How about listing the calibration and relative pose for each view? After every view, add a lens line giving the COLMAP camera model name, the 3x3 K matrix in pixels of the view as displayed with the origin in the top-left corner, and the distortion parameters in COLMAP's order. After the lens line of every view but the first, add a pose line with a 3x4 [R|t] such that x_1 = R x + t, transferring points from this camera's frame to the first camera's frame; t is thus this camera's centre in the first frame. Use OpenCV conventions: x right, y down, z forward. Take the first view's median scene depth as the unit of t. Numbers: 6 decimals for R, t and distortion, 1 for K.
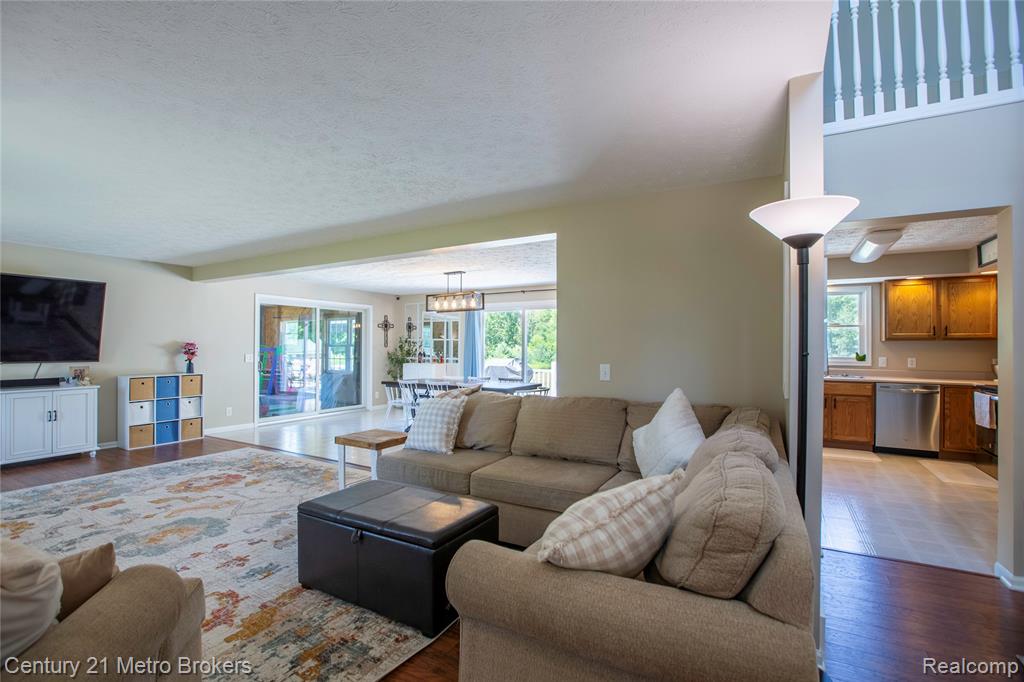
lens RADIAL K [[472.8, 0, 512.0], [0, 472.8, 341.0], [0, 0, 1]] dist [-0.046125, 0.014032]
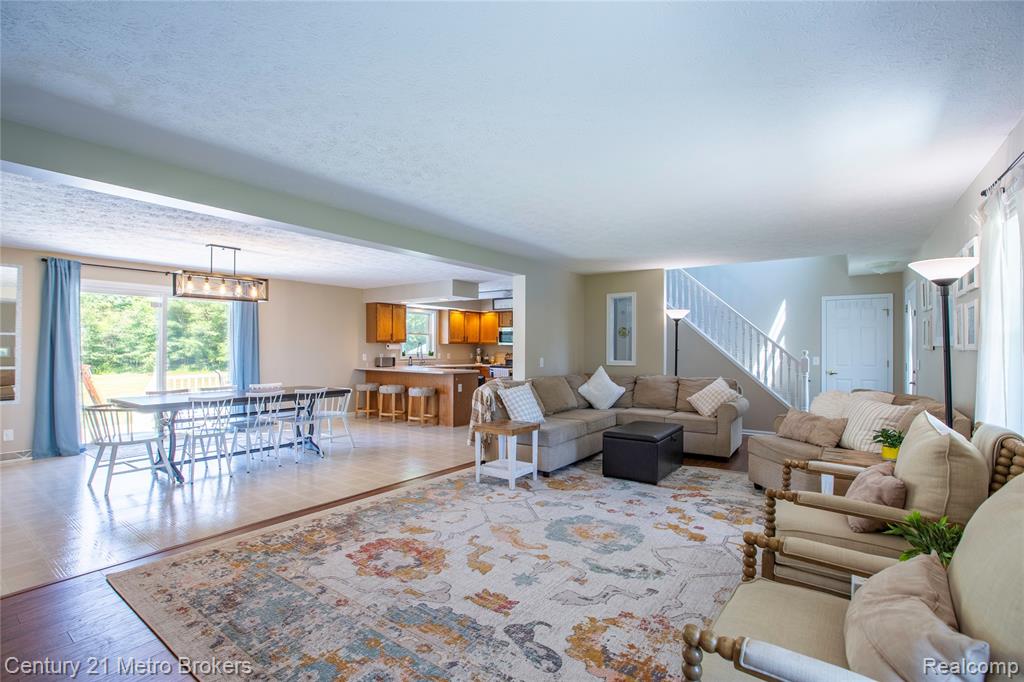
lens RADIAL K [[470.8, 0, 510.5], [0, 470.8, 341.0], [0, 0, 1]] dist [-0.073569, 0.032767]
pose [[0.107225, 0.012577, 0.994155, -1.337163], [-0.014142, 0.999838, -0.011123, 0.006723], [-0.994134, -0.012867, 0.107385, 0.805275]]
